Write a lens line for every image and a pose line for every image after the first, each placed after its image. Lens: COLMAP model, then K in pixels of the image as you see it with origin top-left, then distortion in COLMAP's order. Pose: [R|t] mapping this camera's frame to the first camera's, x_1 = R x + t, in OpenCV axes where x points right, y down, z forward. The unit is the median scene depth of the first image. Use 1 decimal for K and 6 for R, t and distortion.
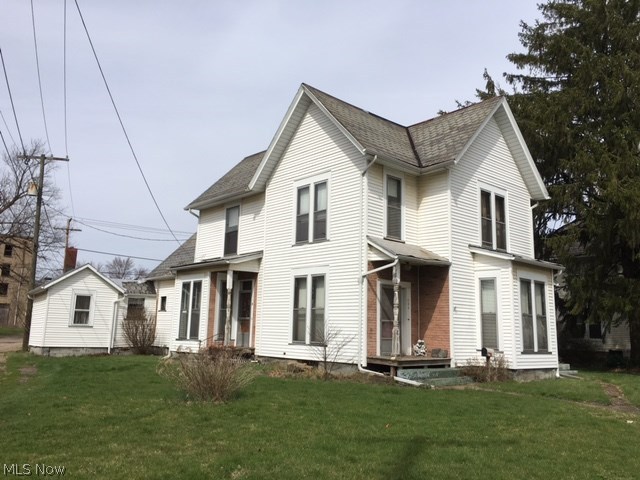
lens RADIAL K [[546.5, 0, 319.5], [0, 546.5, 239.3], [0, 0, 1]] dist [0.009446, -0.001182]
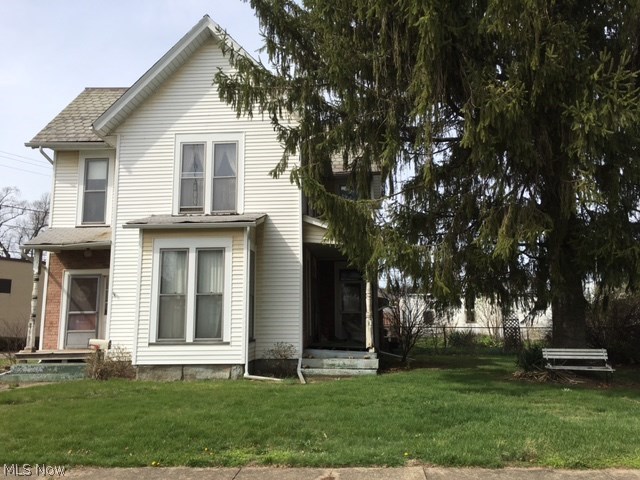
lens RADIAL K [[546.5, 0, 320.1], [0, 546.5, 239.3], [0, 0, 1]] dist [0.009446, -0.001182]
pose [[0.718457, -0.145482, -0.680187, 1.075844], [0.148354, 0.987432, -0.054497, 0.136432], [0.679567, -0.061754, 0.731010, 0.594178]]
